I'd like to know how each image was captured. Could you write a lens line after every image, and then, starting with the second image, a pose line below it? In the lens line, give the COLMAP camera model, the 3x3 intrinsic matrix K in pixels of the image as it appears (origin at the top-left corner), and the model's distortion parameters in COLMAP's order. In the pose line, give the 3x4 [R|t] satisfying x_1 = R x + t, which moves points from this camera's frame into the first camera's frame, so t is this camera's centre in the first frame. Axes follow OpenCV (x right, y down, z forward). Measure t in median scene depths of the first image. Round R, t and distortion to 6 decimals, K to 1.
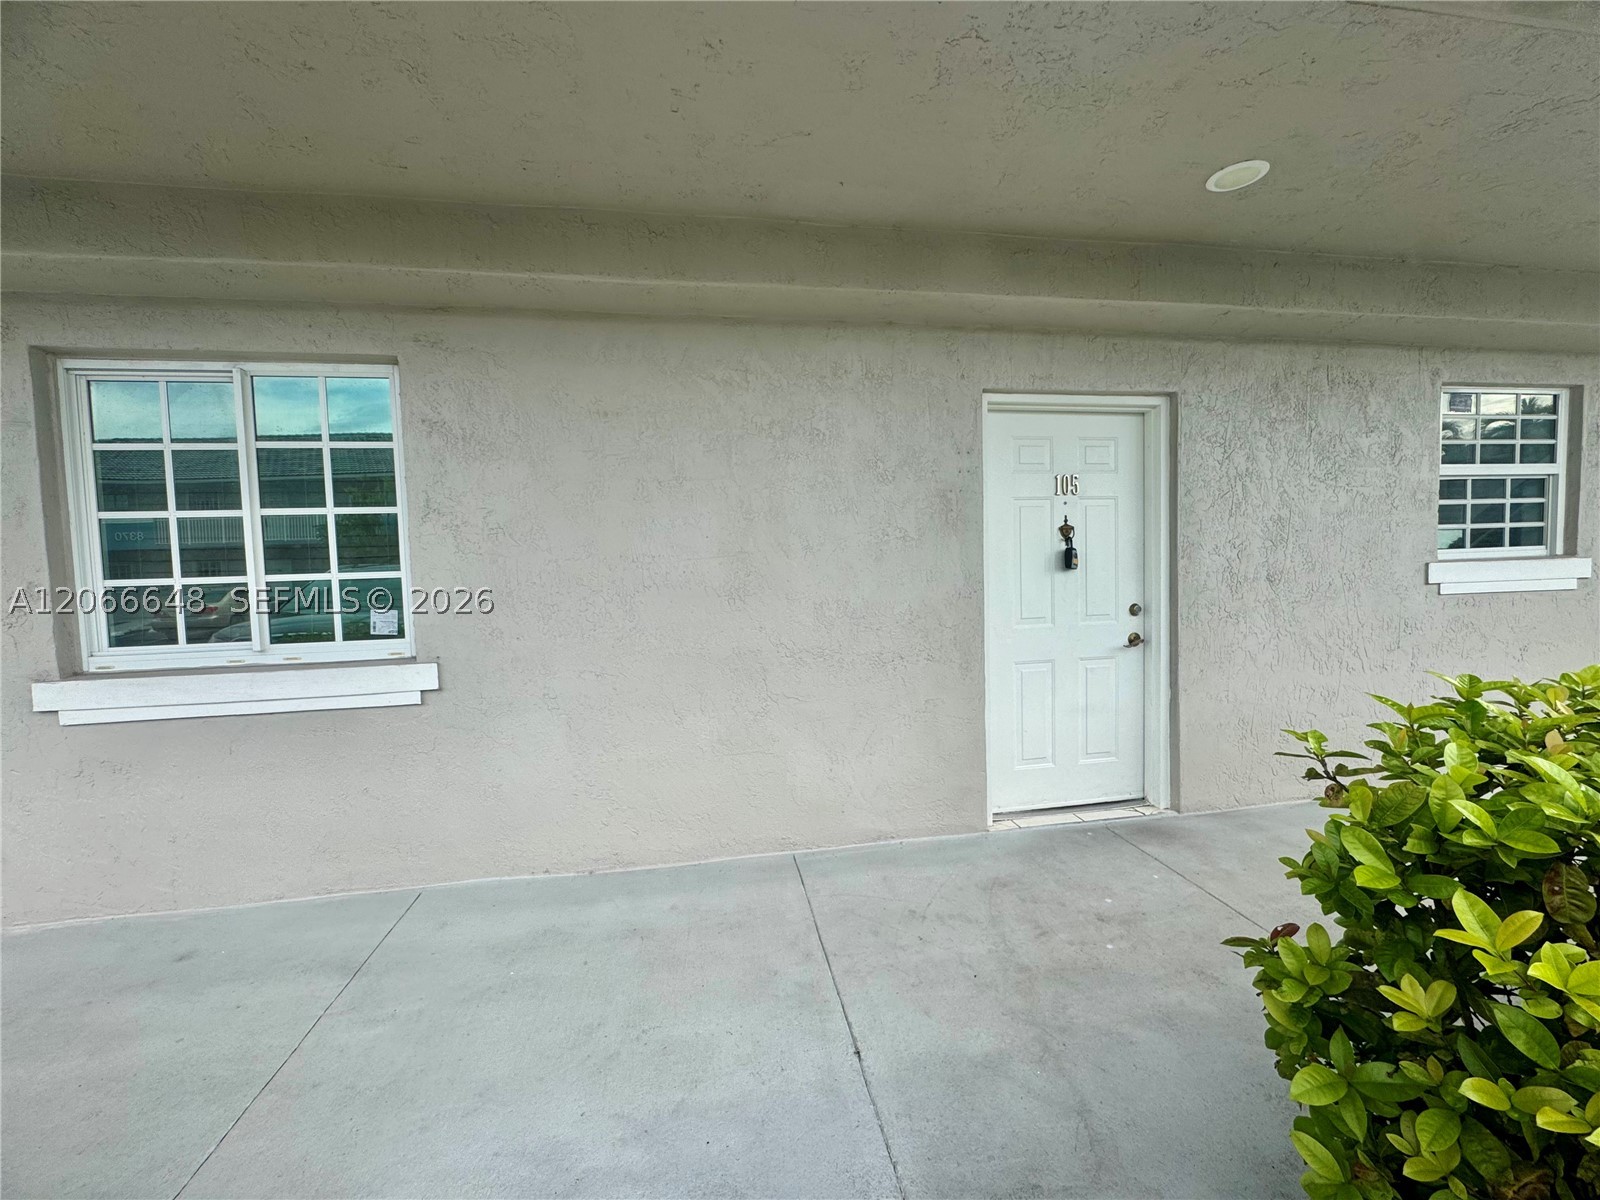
lens RADIAL K [[640.3, 0, 802.6], [0, 640.3, 596.4], [0, 0, 1]] dist [-0.005181, 0.000455]
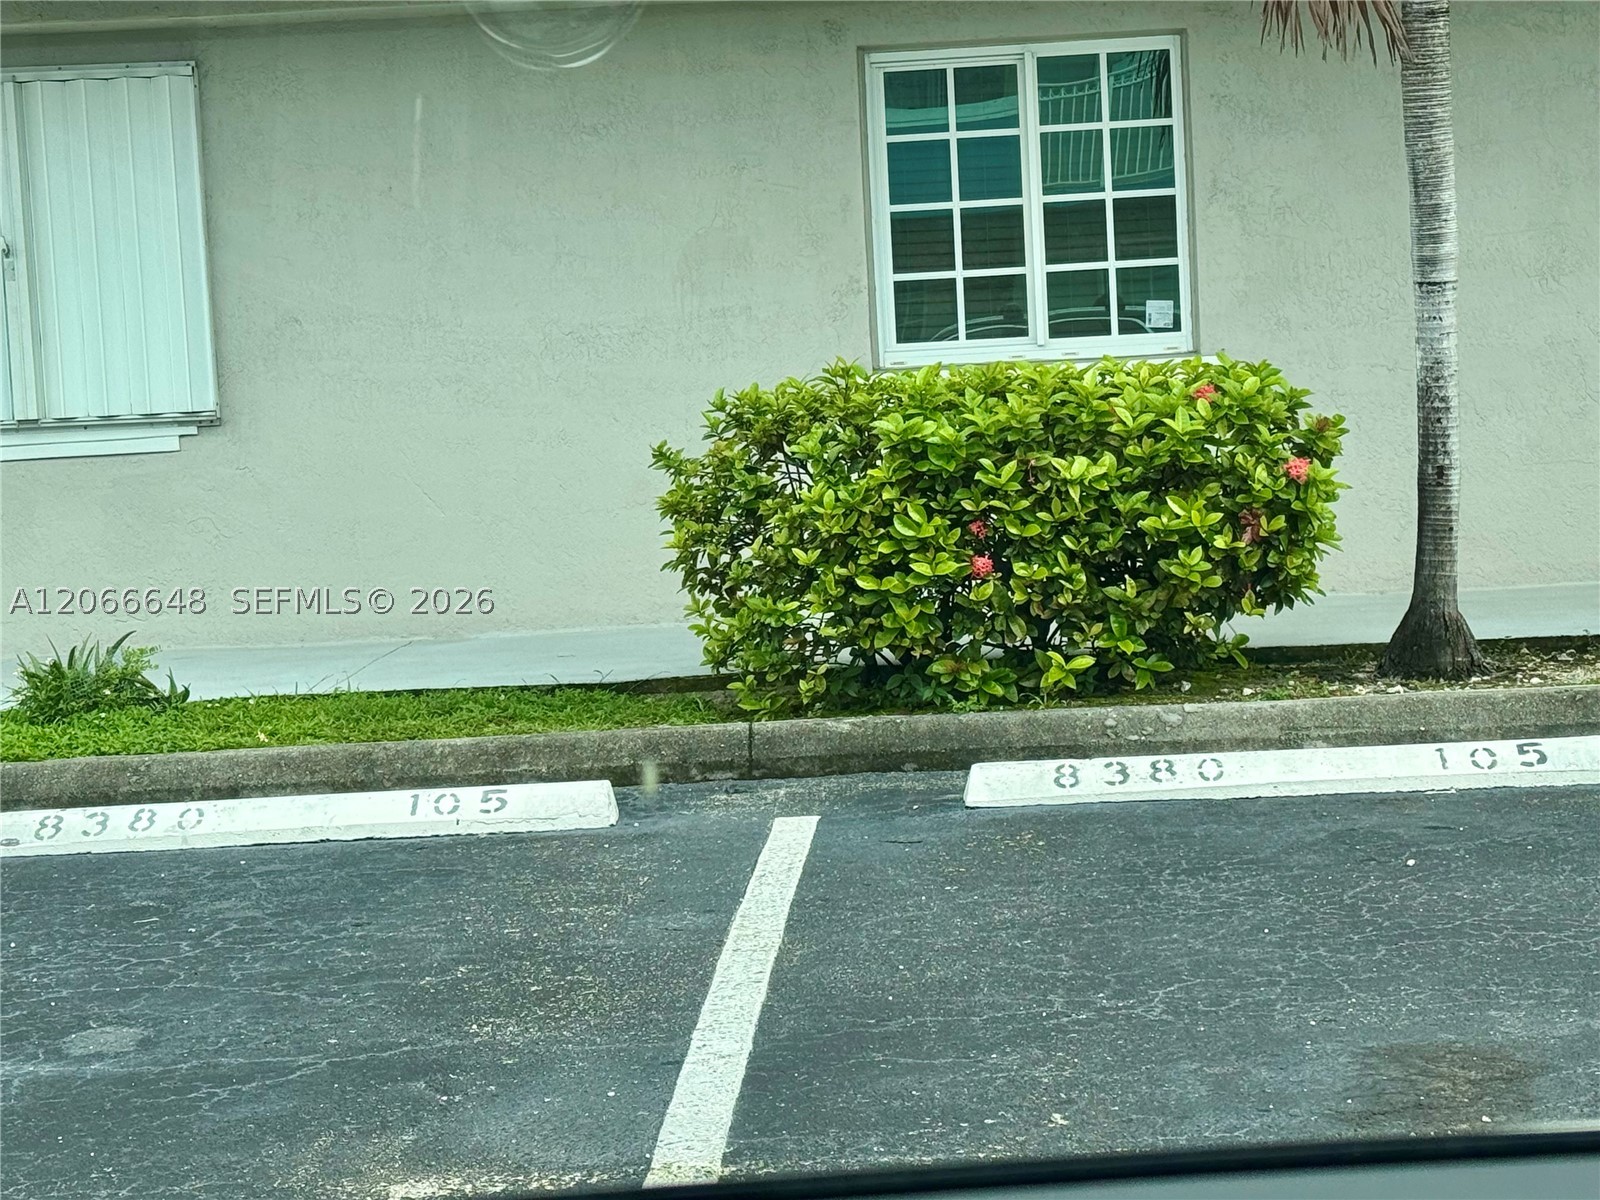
lens RADIAL K [[3351.3, 0, 800.1], [0, 3351.3, 601.8], [0, 0, 1]] dist [0.126463, 0.000000]
pose [[0.974042, -0.005741, -0.226294, -0.063774], [0.014688, 0.999175, 0.037873, 0.265785], [0.225890, -0.040213, 0.973322, -3.876107]]
